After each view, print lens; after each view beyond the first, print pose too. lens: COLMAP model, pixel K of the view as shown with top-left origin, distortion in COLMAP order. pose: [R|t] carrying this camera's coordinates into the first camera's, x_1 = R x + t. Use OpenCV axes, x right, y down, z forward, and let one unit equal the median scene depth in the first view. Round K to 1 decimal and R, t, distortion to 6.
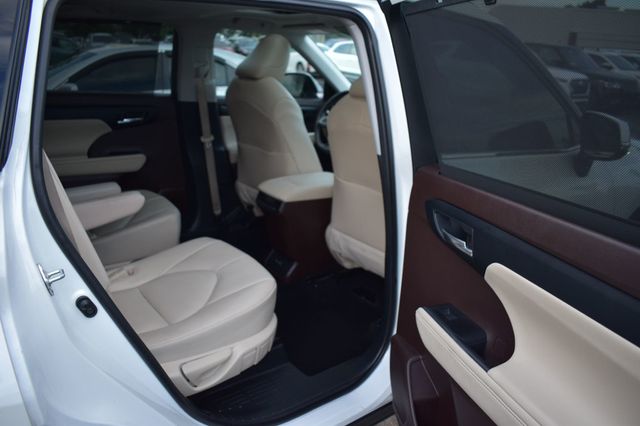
lens RADIAL K [[498.7, 0, 320.0], [0, 498.7, 213.0], [0, 0, 1]] dist [-0.091615, 0.005691]
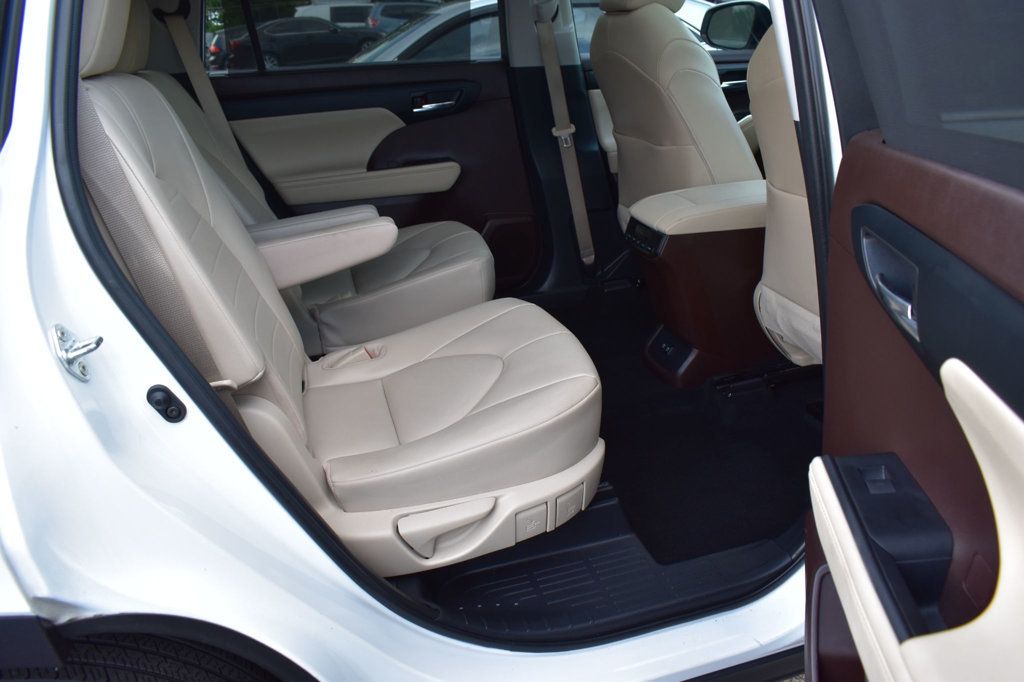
lens RADIAL K [[797.9, 0, 512.0], [0, 797.9, 341.0], [0, 0, 1]] dist [-0.091615, 0.005691]
pose [[0.912265, 0.036942, -0.407932, 0.126315], [-0.001458, 0.996211, 0.086955, 0.016587], [0.409599, -0.078731, 0.908862, 0.148455]]
